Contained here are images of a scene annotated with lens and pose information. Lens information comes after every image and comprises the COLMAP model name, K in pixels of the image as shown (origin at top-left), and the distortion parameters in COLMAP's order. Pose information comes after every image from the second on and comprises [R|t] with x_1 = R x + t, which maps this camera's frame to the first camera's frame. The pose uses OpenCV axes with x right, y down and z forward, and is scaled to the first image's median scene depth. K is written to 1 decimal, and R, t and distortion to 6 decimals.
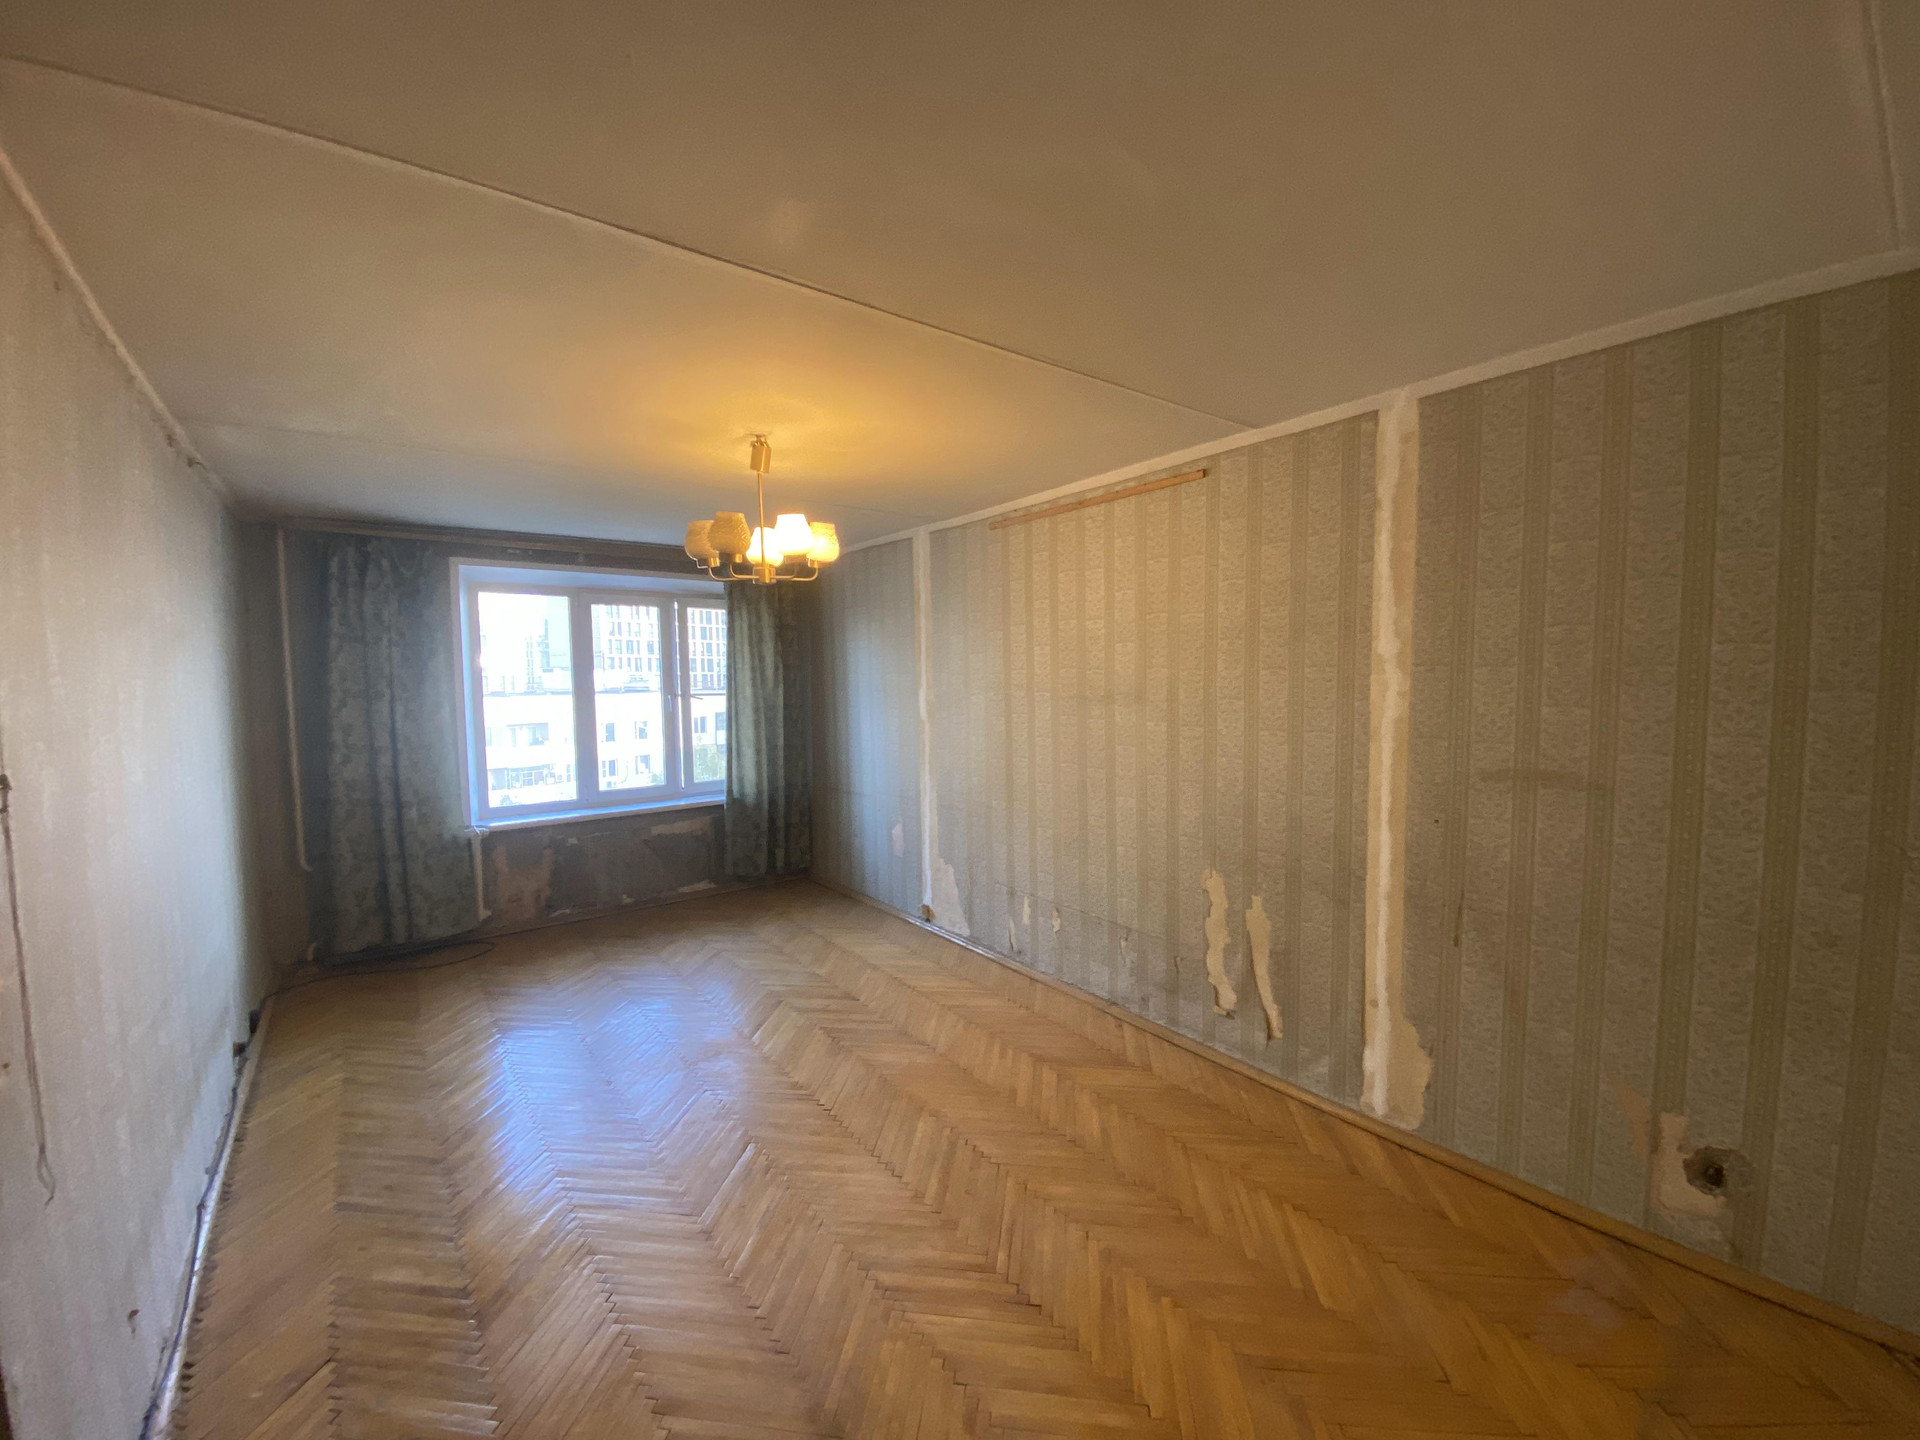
lens RADIAL K [[767.0, 0, 960.9], [0, 767.0, 718.8], [0, 0, 1]] dist [-0.000252, -0.001015]
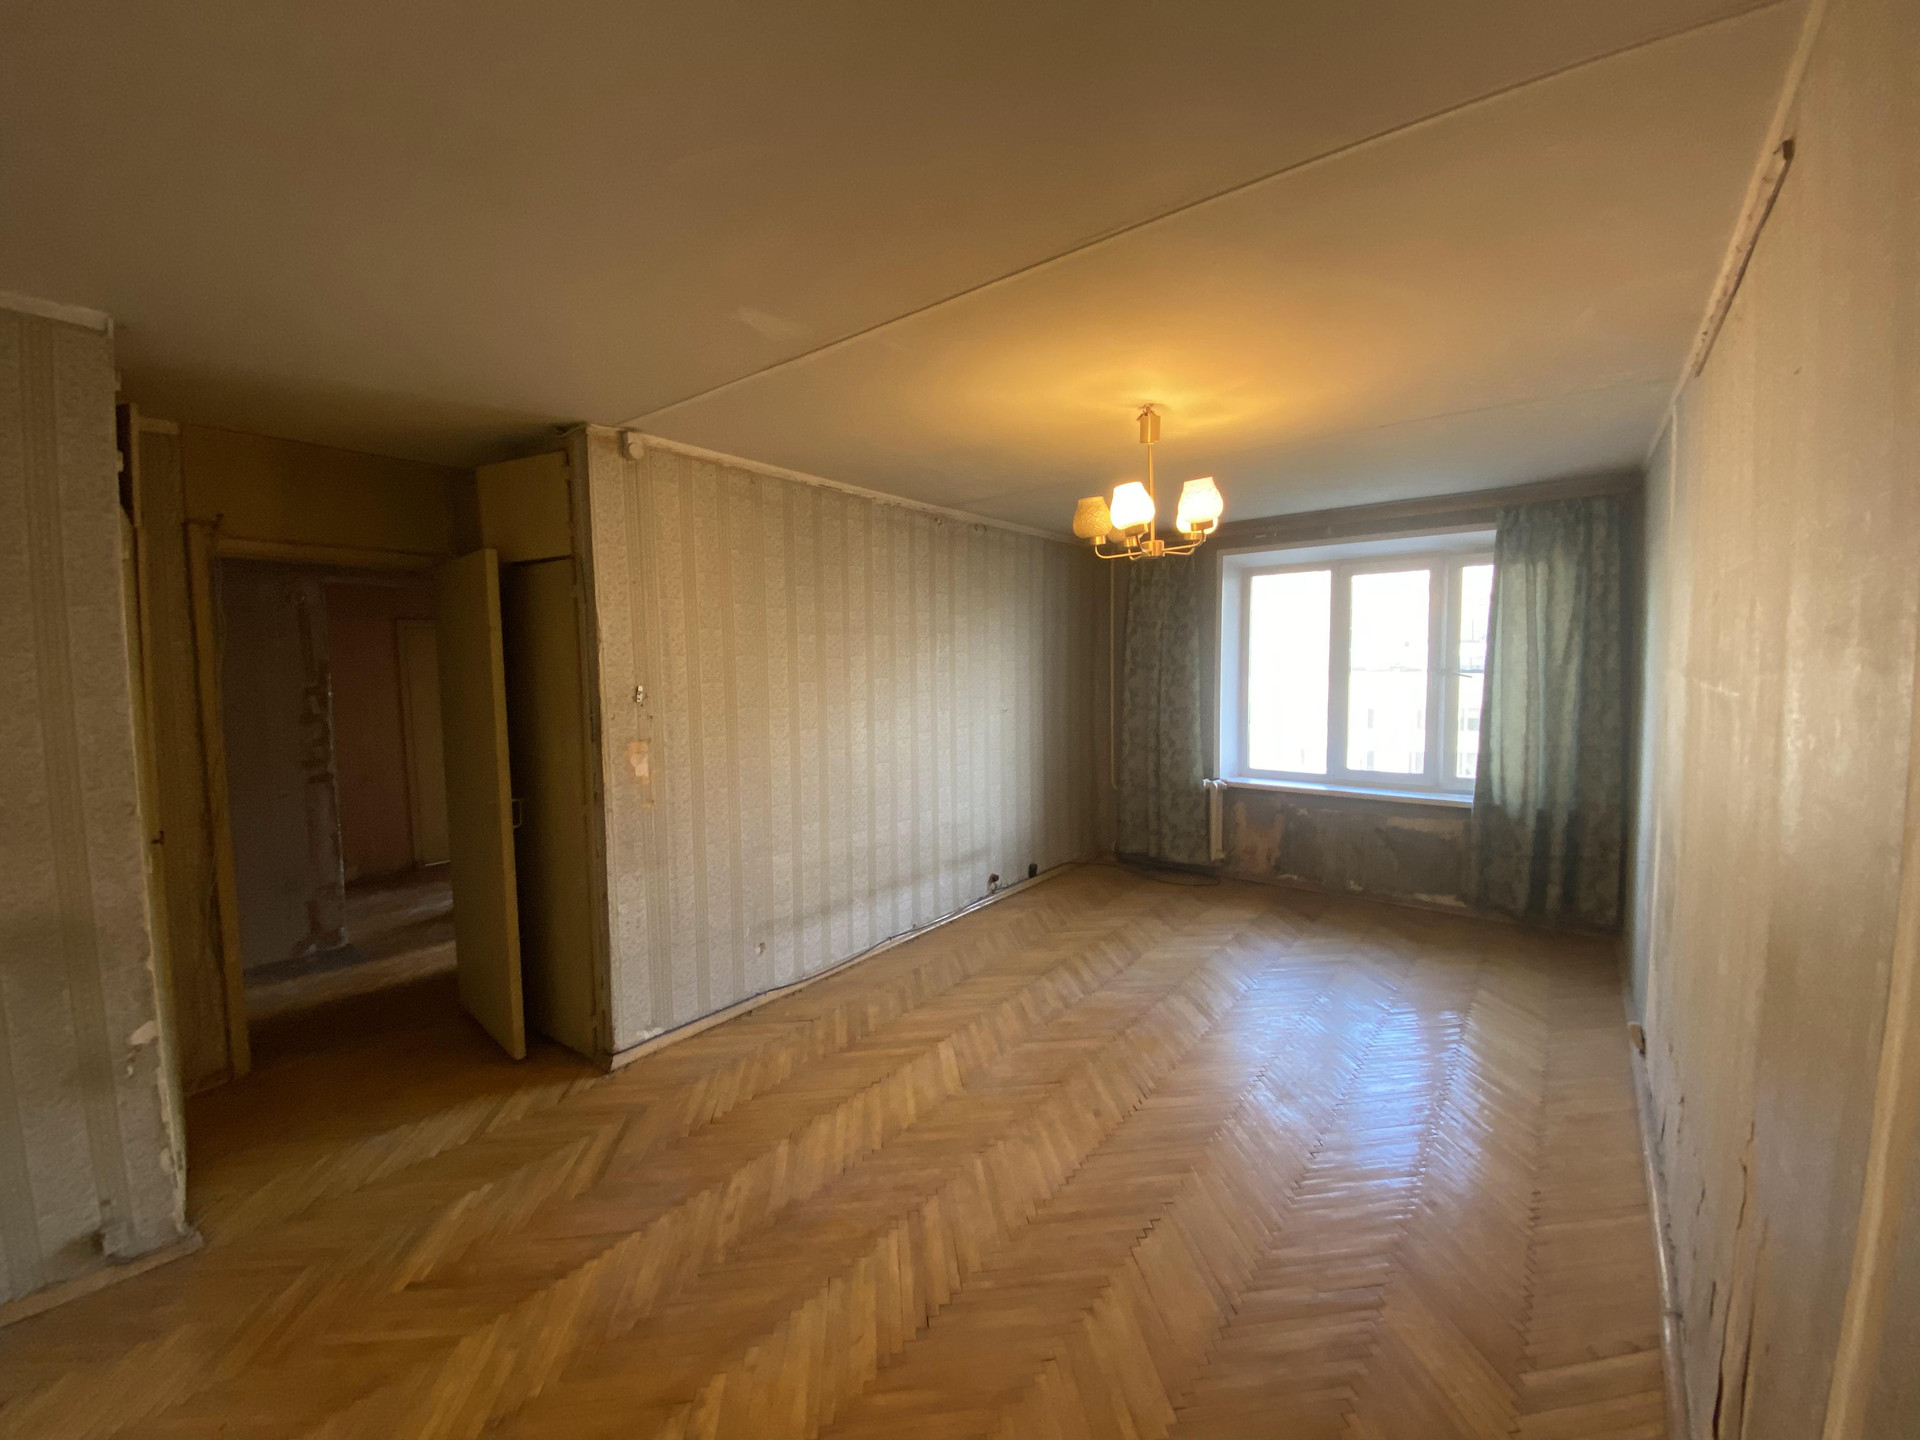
lens RADIAL K [[767.0, 0, 953.7], [0, 767.0, 719.6], [0, 0, 1]] dist [-0.000252, -0.001015]
pose [[0.233617, 0.083543, -0.968733, 0.358363], [-0.046491, 0.996122, 0.074694, -0.017796], [0.971217, 0.027588, 0.236595, 0.294435]]
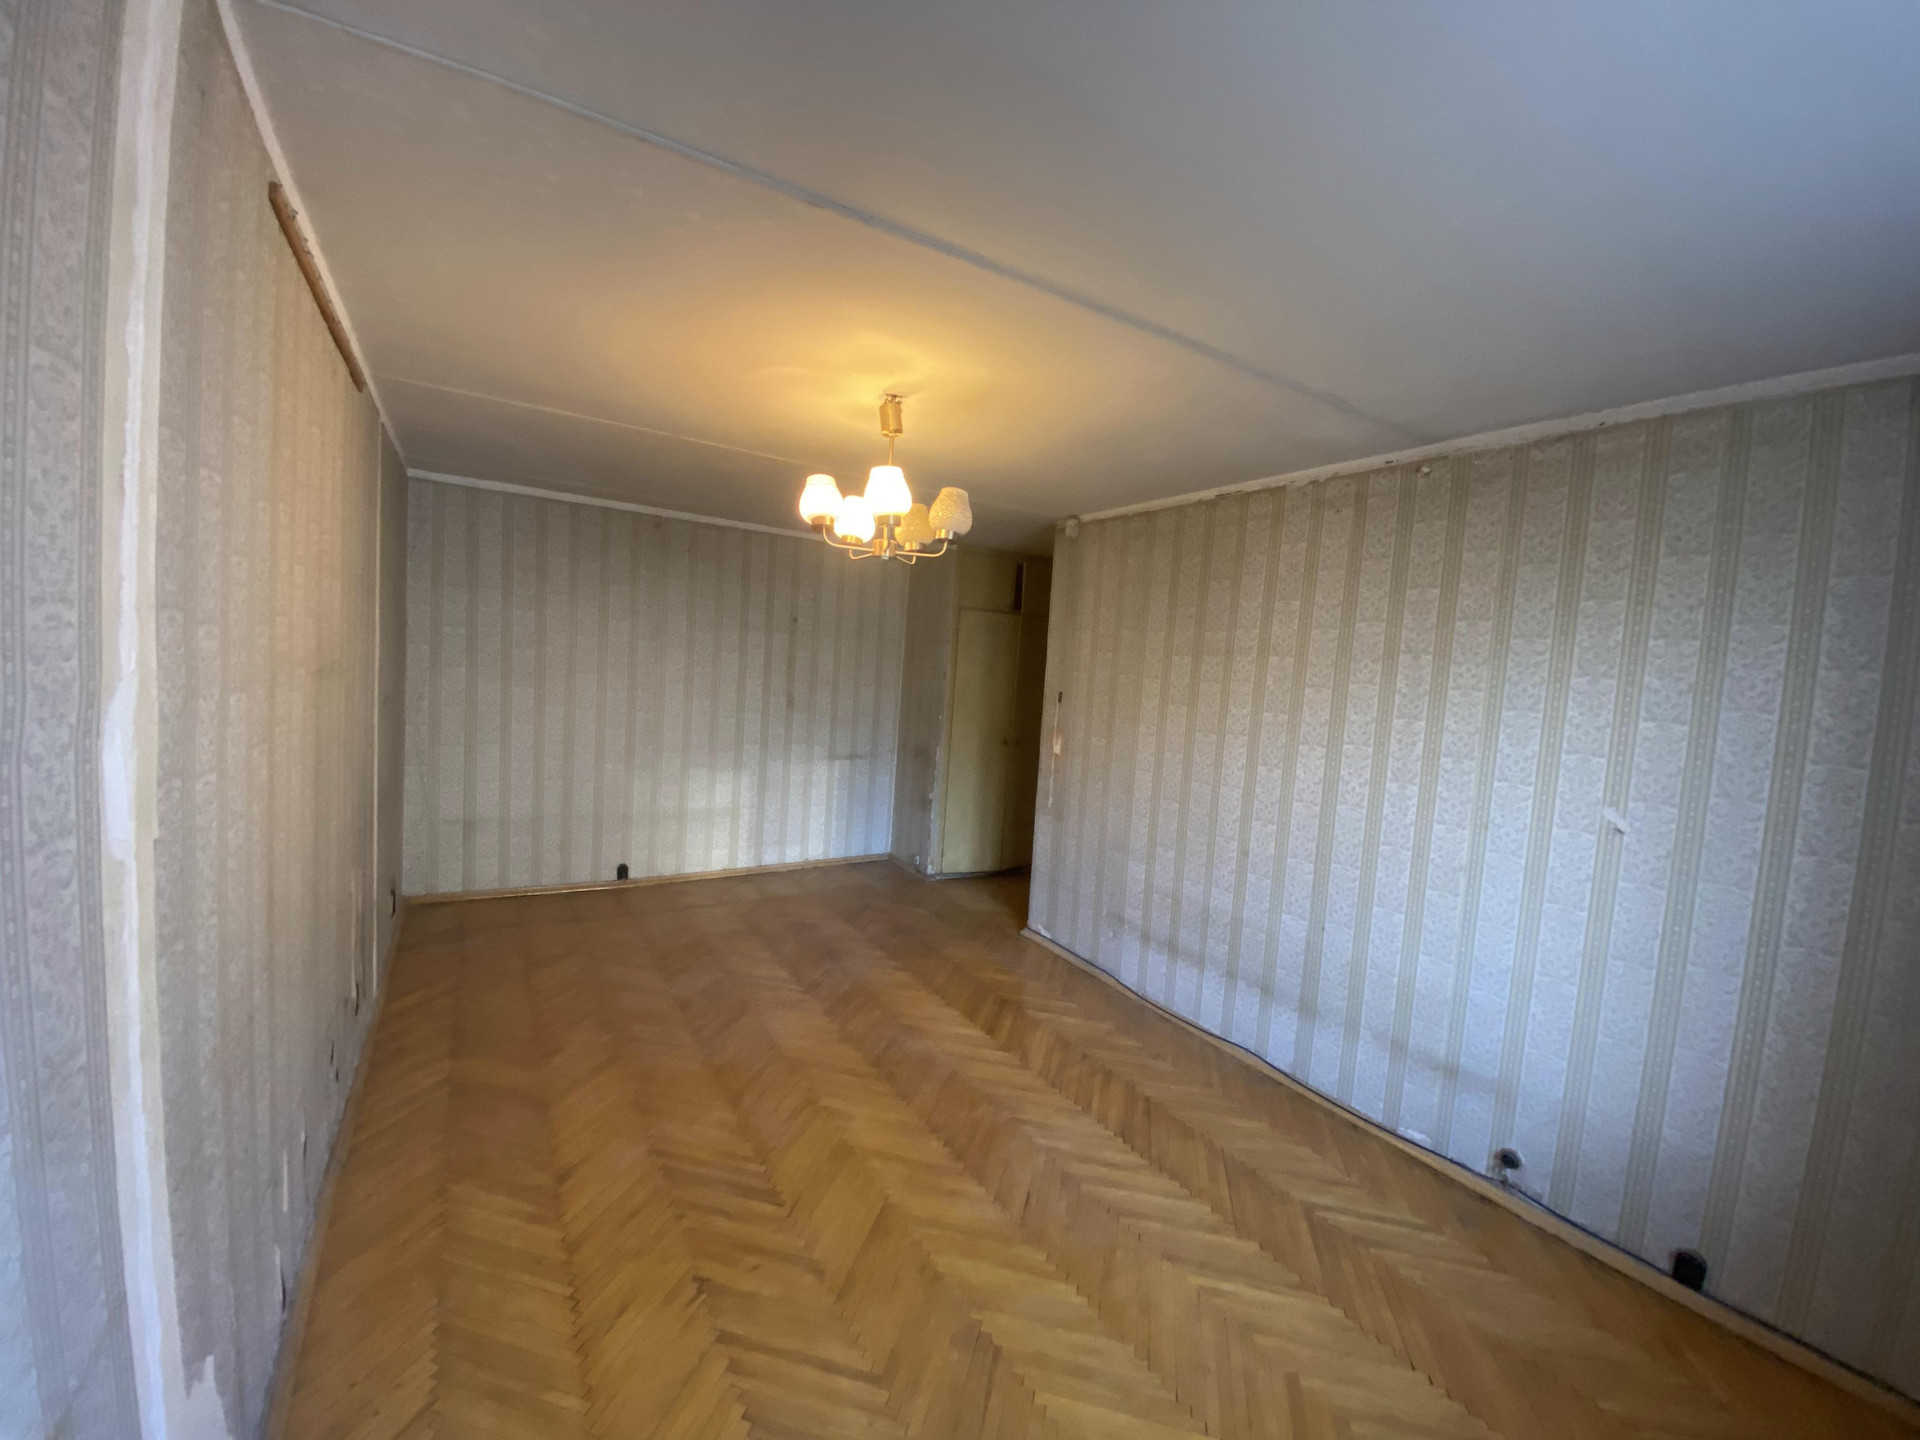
lens RADIAL K [[767.0, 0, 956.6], [0, 767.0, 721.6], [0, 0, 1]] dist [-0.000252, -0.001015]
pose [[-0.990867, -0.058714, 0.121390, -0.257535], [-0.042885, 0.990701, 0.129124, -0.059509], [-0.127842, 0.122739, -0.984170, 1.049714]]
